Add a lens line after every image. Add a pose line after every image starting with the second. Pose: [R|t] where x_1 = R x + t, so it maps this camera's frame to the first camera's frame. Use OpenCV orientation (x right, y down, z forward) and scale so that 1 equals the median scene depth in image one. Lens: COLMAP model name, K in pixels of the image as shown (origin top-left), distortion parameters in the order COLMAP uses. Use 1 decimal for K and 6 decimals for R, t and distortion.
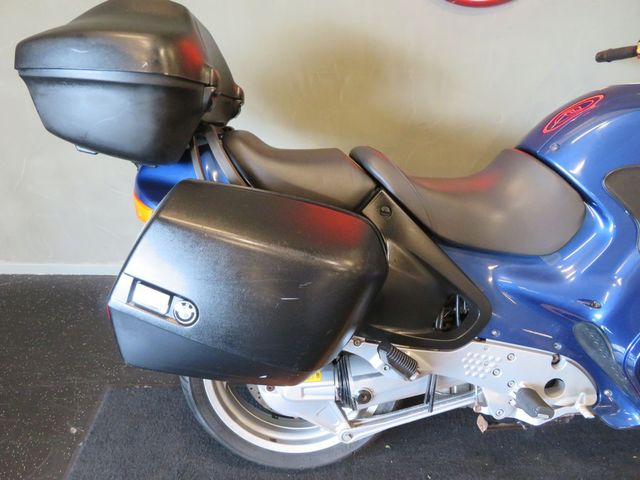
lens RADIAL K [[459.8, 0, 320.0], [0, 459.8, 240.0], [0, 0, 1]] dist [-0.006915, 0.001872]
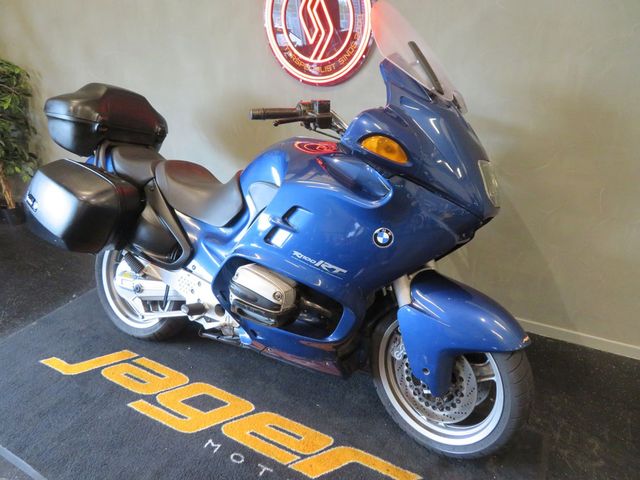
lens RADIAL K [[459.8, 0, 320.0], [0, 459.8, 240.0], [0, 0, 1]] dist [-0.006915, 0.001872]
pose [[0.867975, 0.177024, -0.463984, 1.573698], [-0.222965, 0.973760, -0.045580, 0.067535], [0.443741, 0.143015, 0.884670, -0.351595]]
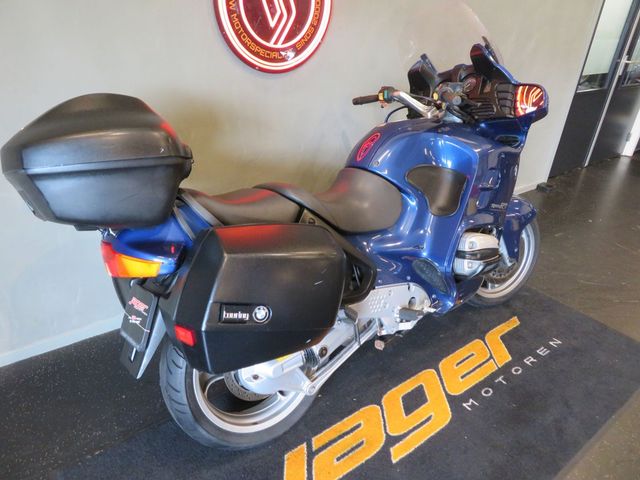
lens RADIAL K [[459.8, 0, 320.0], [0, 459.8, 240.0], [0, 0, 1]] dist [-0.006915, 0.001872]
pose [[0.794768, -0.244729, 0.555384, -0.627394], [0.272391, 0.961588, 0.033925, -0.045676], [-0.542353, 0.124318, 0.830902, -0.231573]]
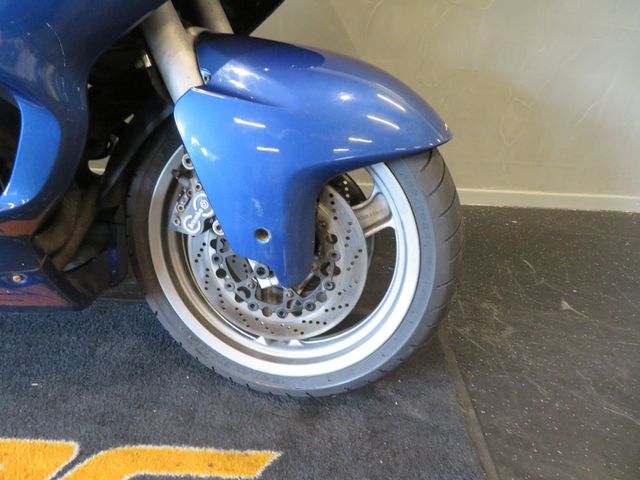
lens RADIAL K [[459.8, 0, 320.0], [0, 459.8, 240.0], [0, 0, 1]] dist [-0.006915, 0.001872]
pose [[0.998486, 0.048951, 0.025103, 1.341826], [-0.048927, 0.998801, -0.001559, 0.319992], [-0.025149, 0.000328, 0.999684, 0.448352]]
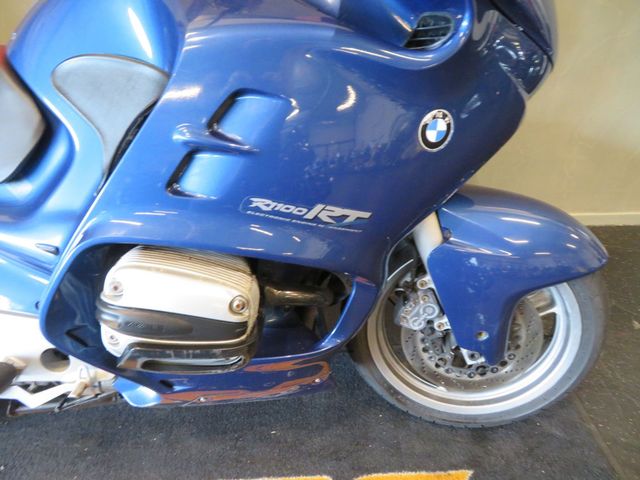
lens RADIAL K [[459.8, 0, 320.0], [0, 459.8, 240.0], [0, 0, 1]] dist [-0.006915, 0.001872]
pose [[0.998119, -0.015069, 0.059430, 0.924300], [0.009970, 0.996316, 0.085175, 0.058554], [-0.060495, -0.084422, 0.994592, 0.229551]]
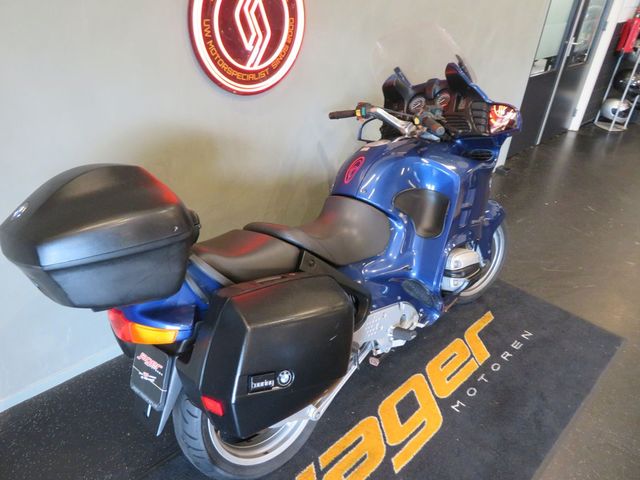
lens RADIAL K [[459.8, 0, 320.0], [0, 459.8, 240.0], [0, 0, 1]] dist [-0.006915, 0.001872]
pose [[0.720534, -0.332108, 0.608716, -0.689858], [0.321728, 0.937754, 0.130799, -0.301017], [-0.614265, 0.101596, 0.782532, -0.212527]]
